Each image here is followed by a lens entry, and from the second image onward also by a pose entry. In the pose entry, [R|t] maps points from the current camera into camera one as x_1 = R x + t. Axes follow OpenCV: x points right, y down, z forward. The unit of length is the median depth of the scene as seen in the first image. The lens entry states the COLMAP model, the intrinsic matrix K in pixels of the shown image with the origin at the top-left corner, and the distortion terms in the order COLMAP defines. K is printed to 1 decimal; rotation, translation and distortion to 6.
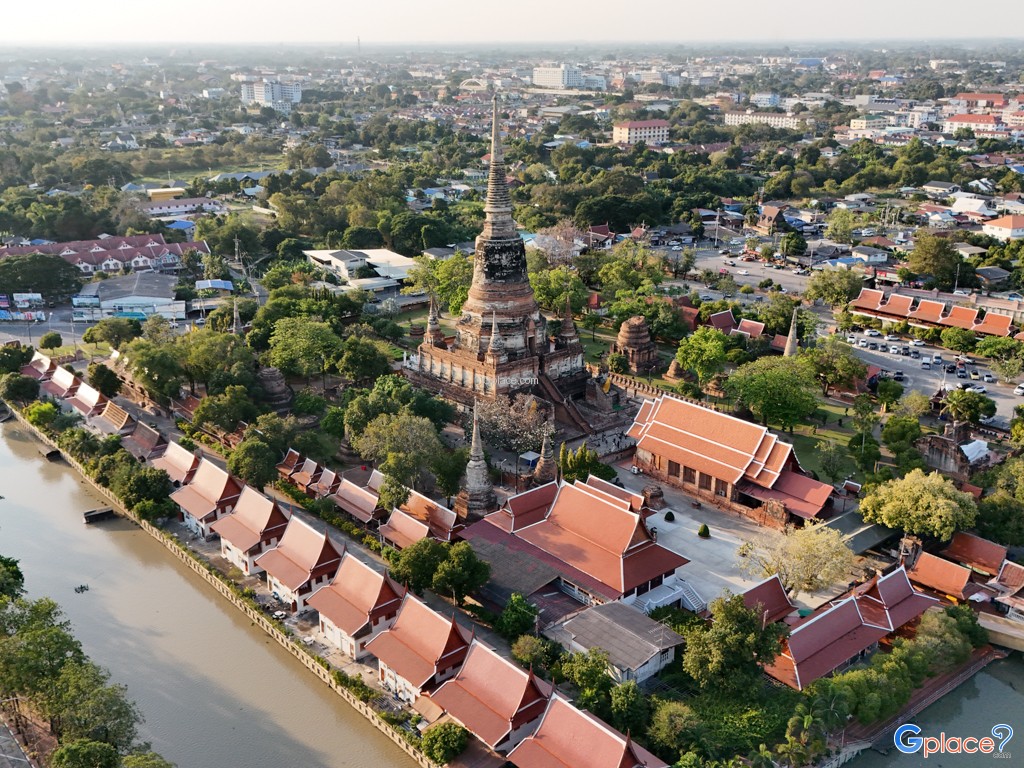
lens RADIAL K [[1013.9, 0, 482.2], [0, 1013.9, 382.6], [0, 0, 1]] dist [0.122918, -0.220835]
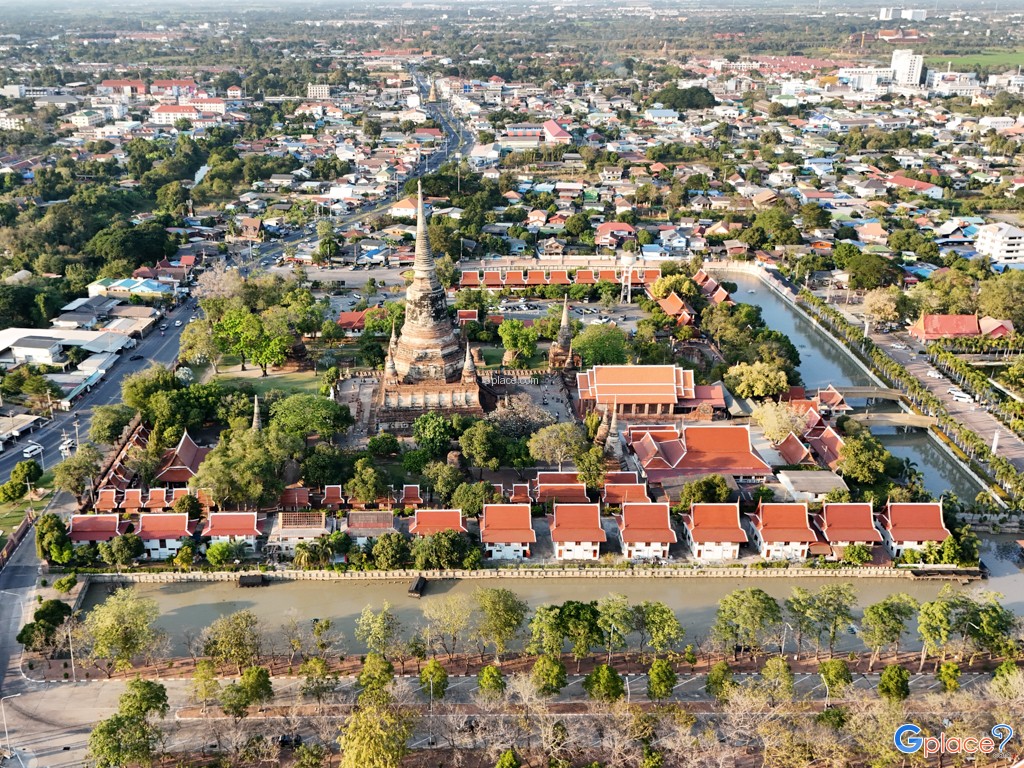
lens RADIAL K [[996.4, 0, 437.0], [0, 996.4, 384.6], [0, 0, 1]] dist [0.127233, -0.204907]
pose [[0.634273, -0.279114, 0.720967, -0.606745], [0.248787, 0.956639, 0.151481, -0.141614], [-0.731986, 0.083287, 0.676210, 0.101150]]
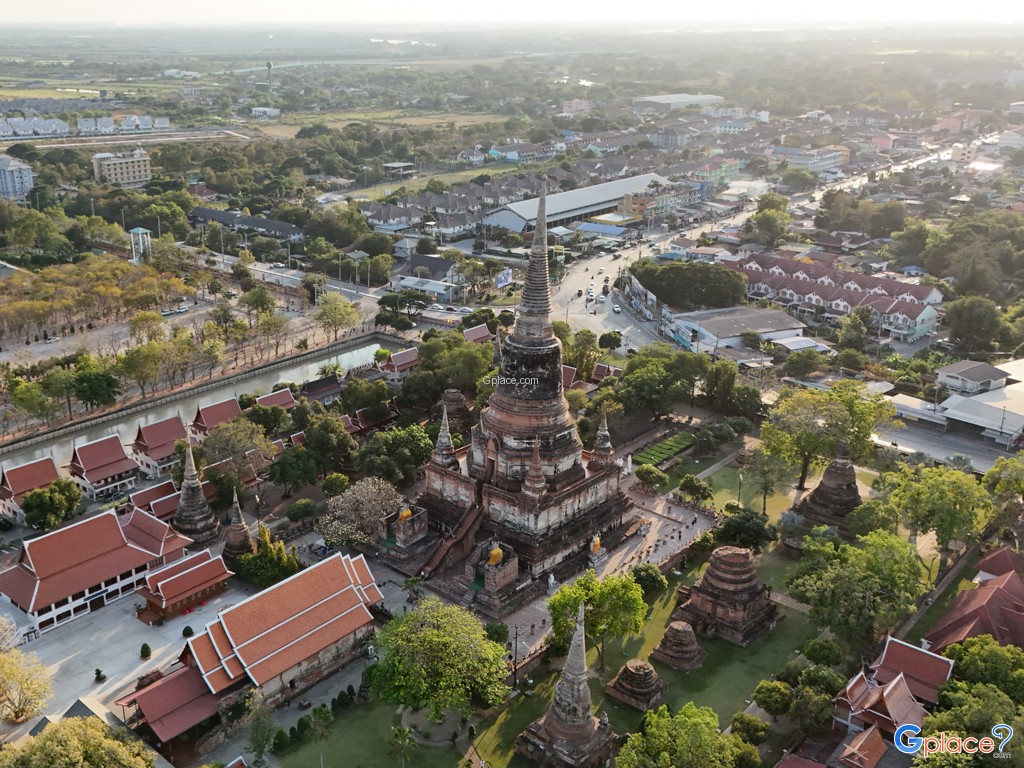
lens RADIAL K [[1013.9, 0, 482.2], [0, 1013.9, 382.6], [0, 0, 1]] dist [0.122918, -0.220835]
pose [[0.109855, 0.340747, -0.933715, 0.542014], [-0.306947, 0.905114, 0.294197, -0.240187], [0.945365, 0.254282, 0.204022, 0.557297]]
